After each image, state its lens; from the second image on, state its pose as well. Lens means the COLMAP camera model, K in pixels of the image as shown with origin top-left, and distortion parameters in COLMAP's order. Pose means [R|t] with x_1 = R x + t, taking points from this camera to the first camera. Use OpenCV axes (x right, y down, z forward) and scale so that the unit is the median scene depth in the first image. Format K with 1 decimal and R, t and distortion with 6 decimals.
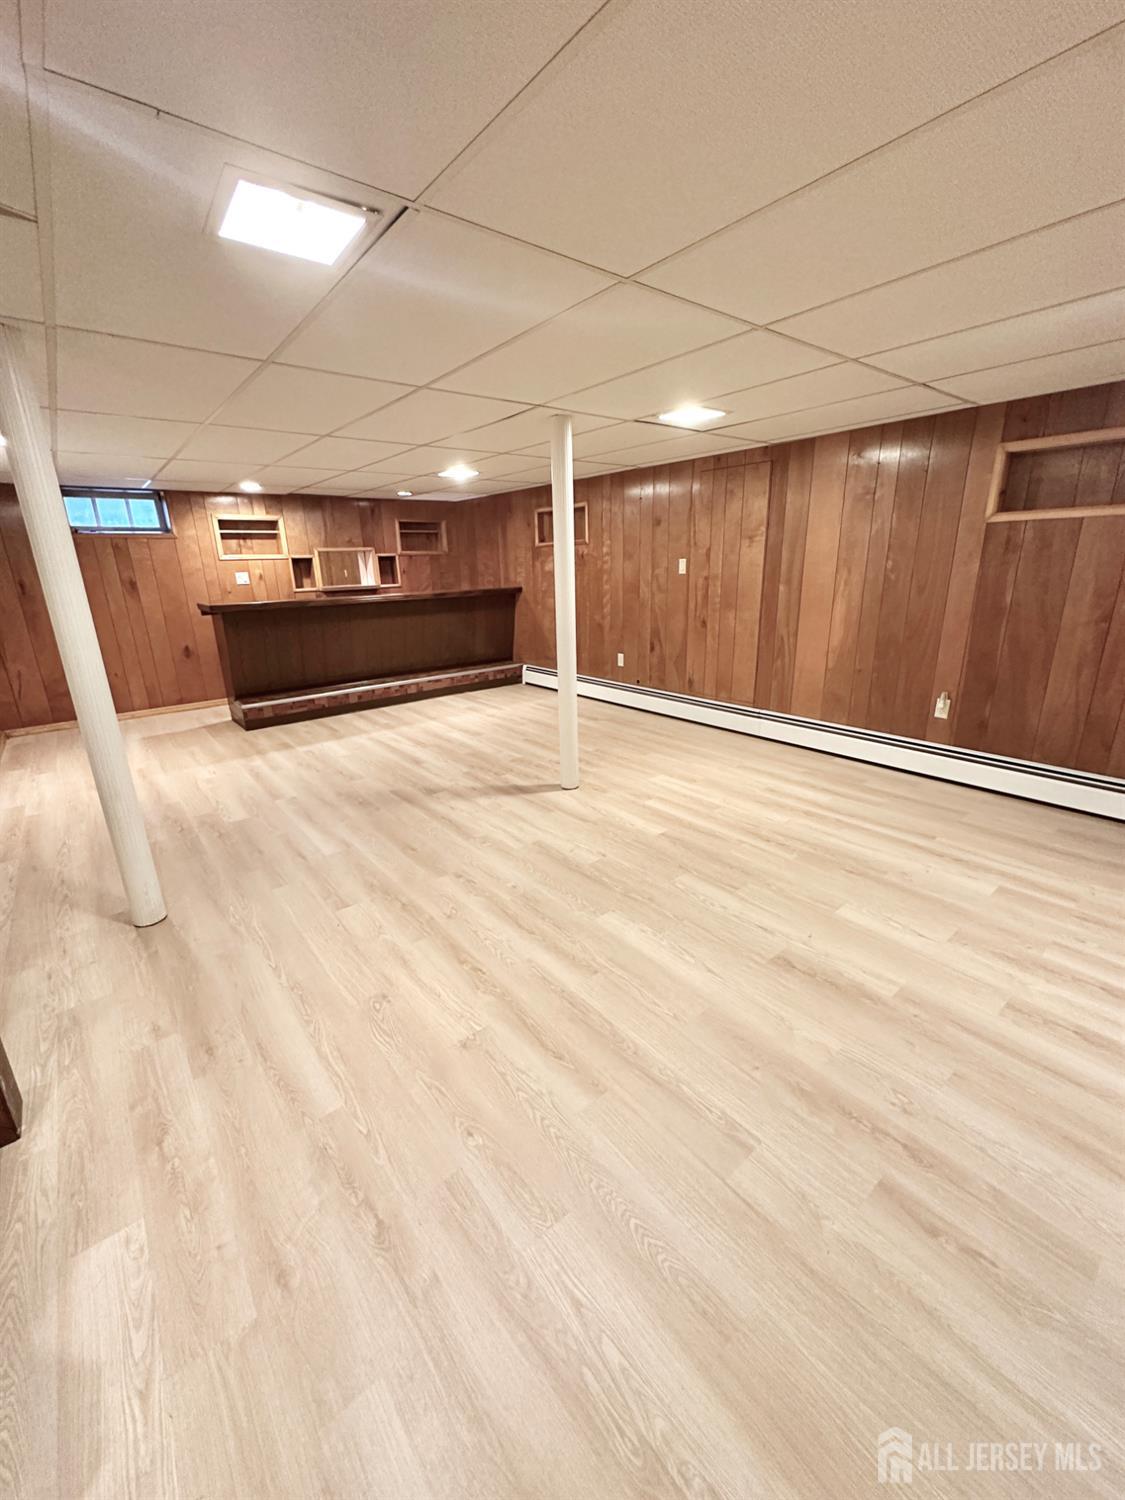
lens RADIAL K [[602.3, 0, 561.9], [0, 602.3, 750.7], [0, 0, 1]] dist [-0.008069, 0.000159]
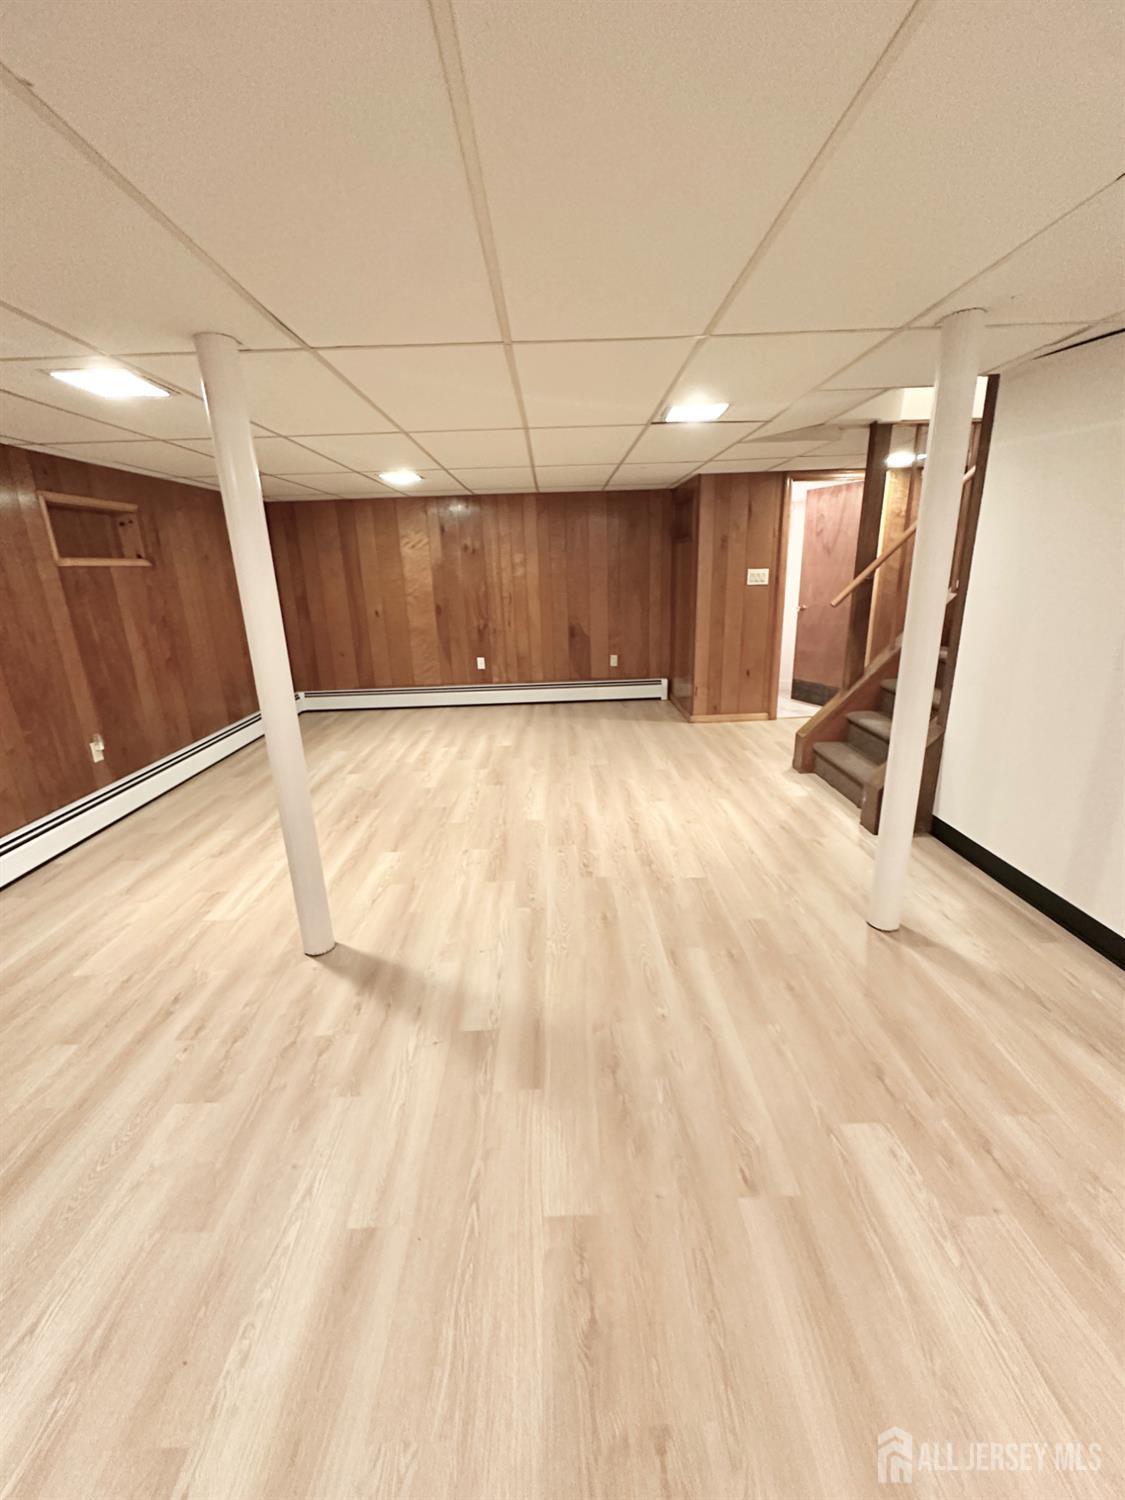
lens RADIAL K [[602.3, 0, 565.2], [0, 602.3, 749.8], [0, 0, 1]] dist [-0.008069, 0.000159]
pose [[-0.789536, -0.129608, 0.599863, -0.463557], [0.233739, 0.840269, 0.489197, -0.310421], [-0.567450, 0.526450, -0.633128, 0.987350]]
